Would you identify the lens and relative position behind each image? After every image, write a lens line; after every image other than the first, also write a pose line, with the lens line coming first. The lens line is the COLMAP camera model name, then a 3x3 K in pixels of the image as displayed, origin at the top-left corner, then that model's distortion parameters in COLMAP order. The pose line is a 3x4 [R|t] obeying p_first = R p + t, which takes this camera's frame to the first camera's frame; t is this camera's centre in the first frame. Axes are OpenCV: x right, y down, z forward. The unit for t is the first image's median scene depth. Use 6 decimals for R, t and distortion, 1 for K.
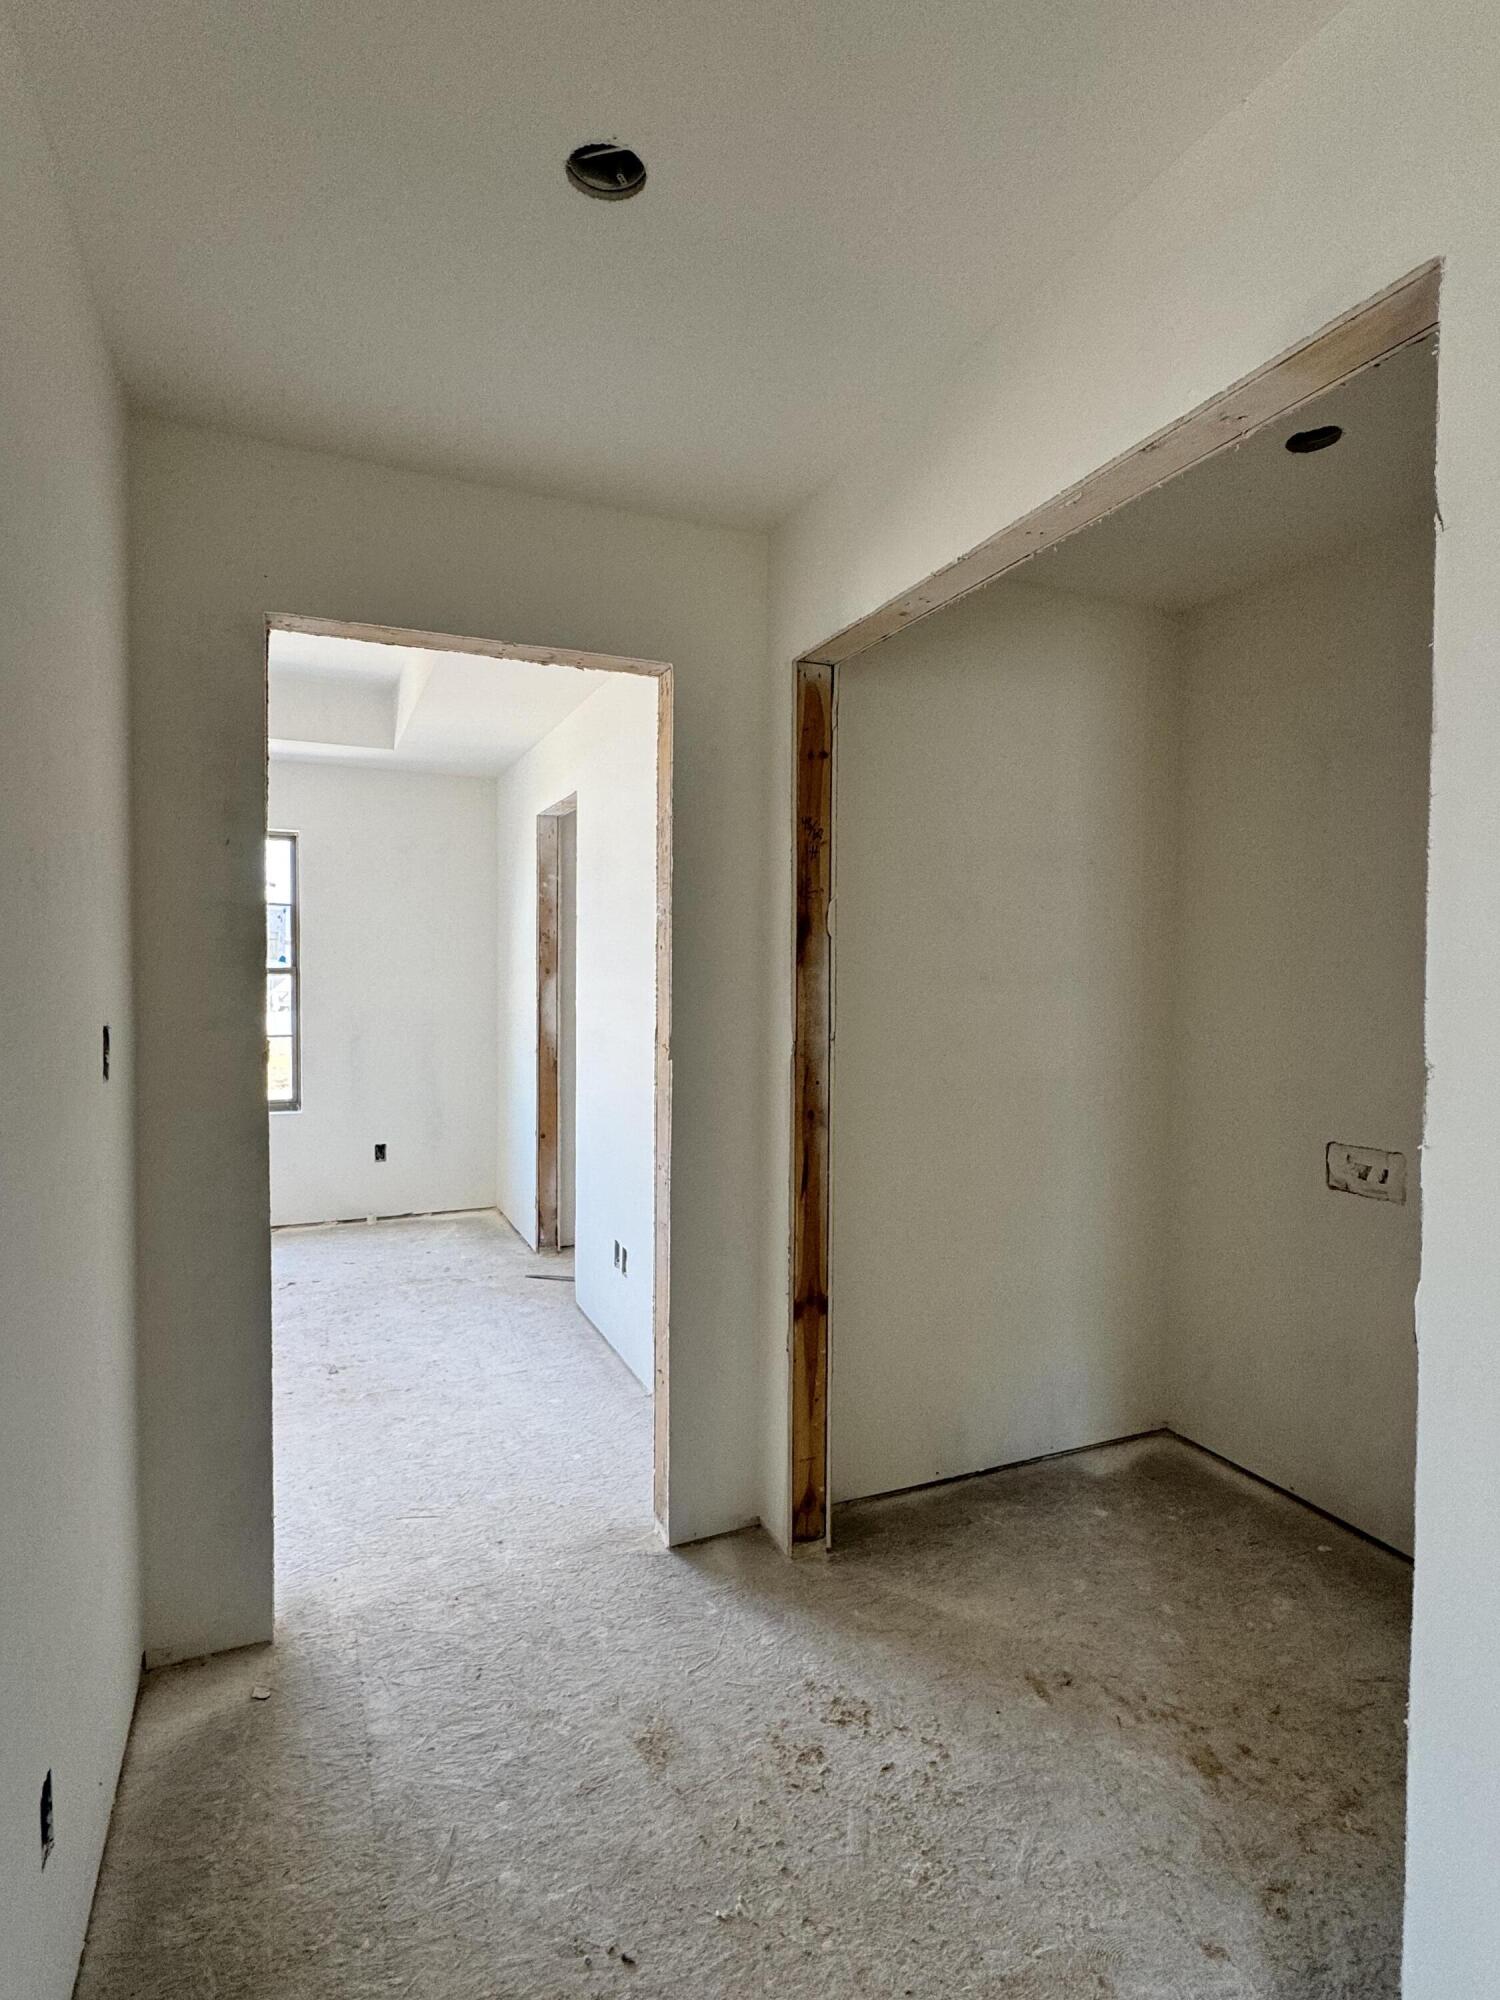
lens RADIAL K [[1030.7, 0, 752.8], [0, 1030.7, 997.6], [0, 0, 1]] dist [-0.001402, 0.000531]
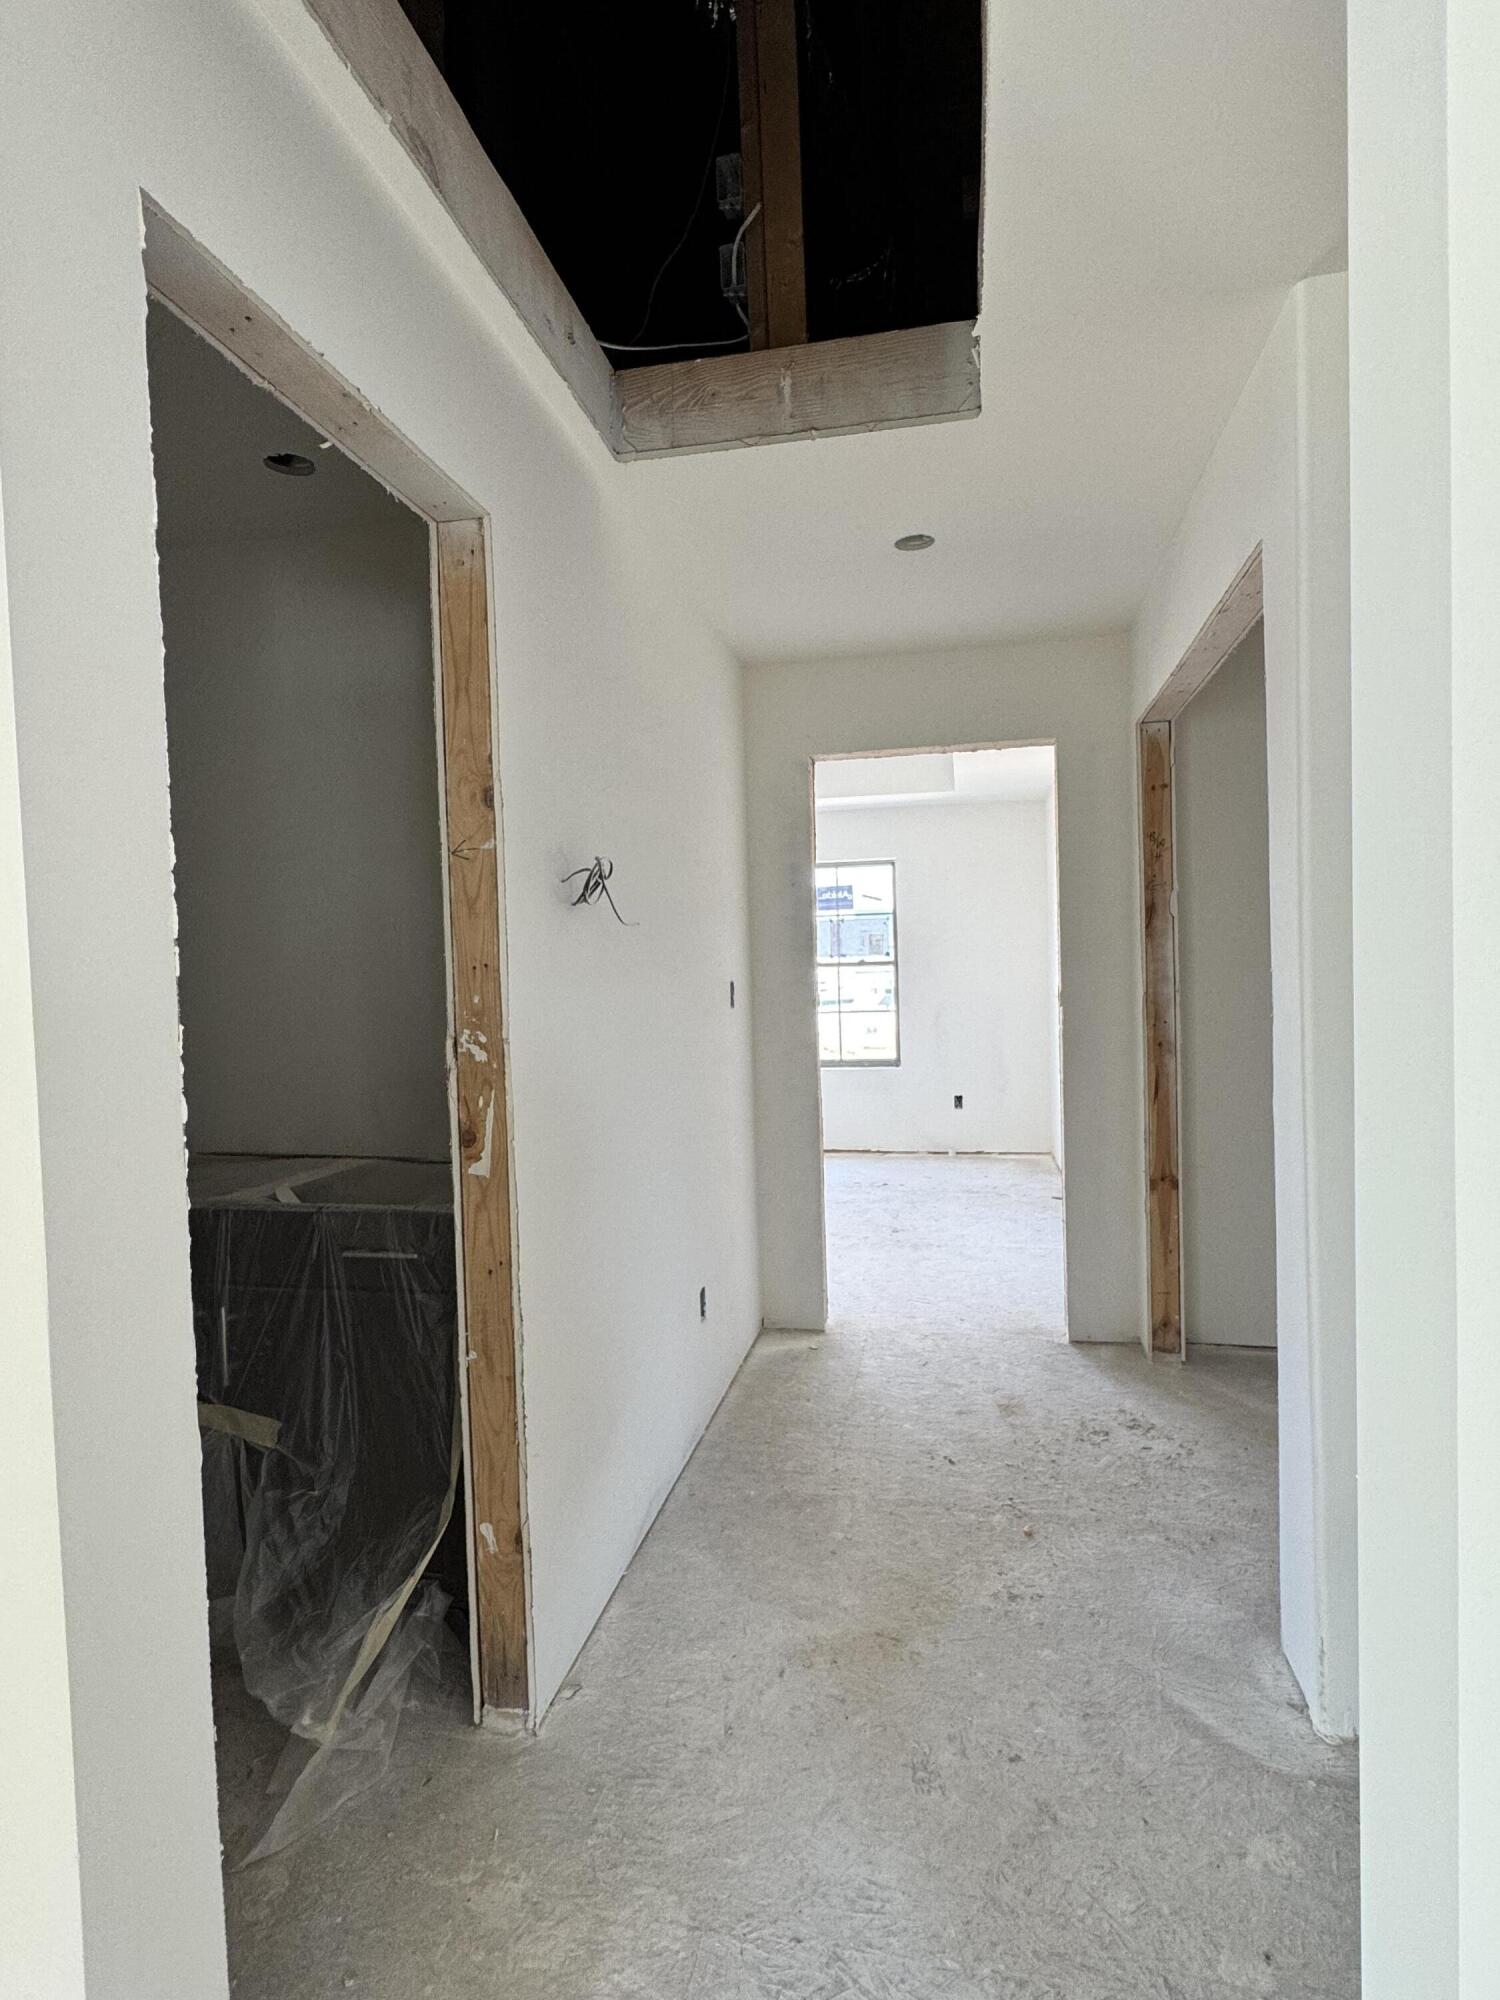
lens RADIAL K [[1030.7, 0, 752.8], [0, 1030.7, 997.6], [0, 0, 1]] dist [-0.001402, 0.000531]
pose [[0.813221, -0.013649, -0.581795, 0.422538], [0.015194, 0.999882, -0.002220, 0.045107], [0.581757, -0.007035, 0.813332, -0.457653]]
